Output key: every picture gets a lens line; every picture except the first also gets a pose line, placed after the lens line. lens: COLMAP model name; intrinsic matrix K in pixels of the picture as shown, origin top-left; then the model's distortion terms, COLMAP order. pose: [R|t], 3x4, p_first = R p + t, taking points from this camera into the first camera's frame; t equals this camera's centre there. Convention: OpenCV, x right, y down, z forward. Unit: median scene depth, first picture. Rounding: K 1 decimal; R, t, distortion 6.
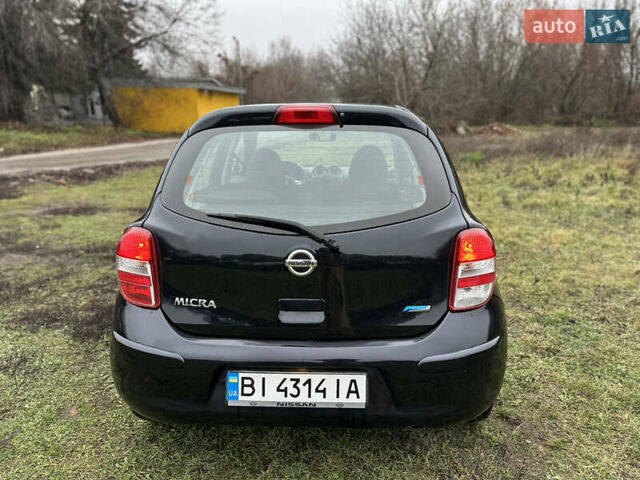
lens RADIAL K [[447.3, 0, 323.7], [0, 447.3, 239.8], [0, 0, 1]] dist [0.044925, -0.051087]
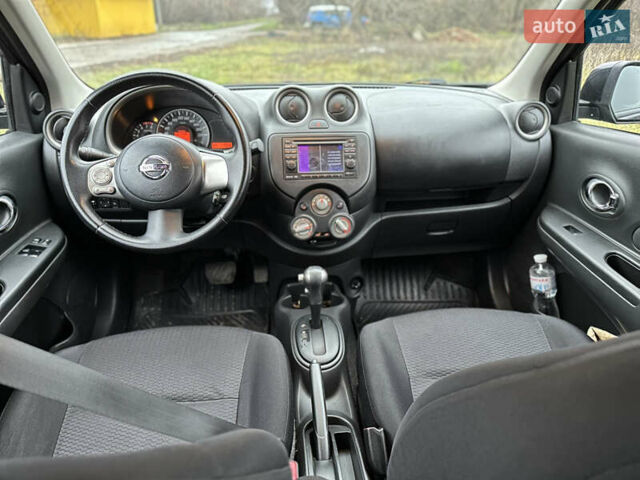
lens RADIAL K [[447.3, 0, 323.7], [0, 447.3, 239.8], [0, 0, 1]] dist [0.044925, -0.051087]
pose [[0.990739, -0.043604, 0.128590, -0.081617], [0.019567, 0.982999, 0.182565, -0.349465], [-0.134364, -0.178359, 0.974748, 1.999864]]
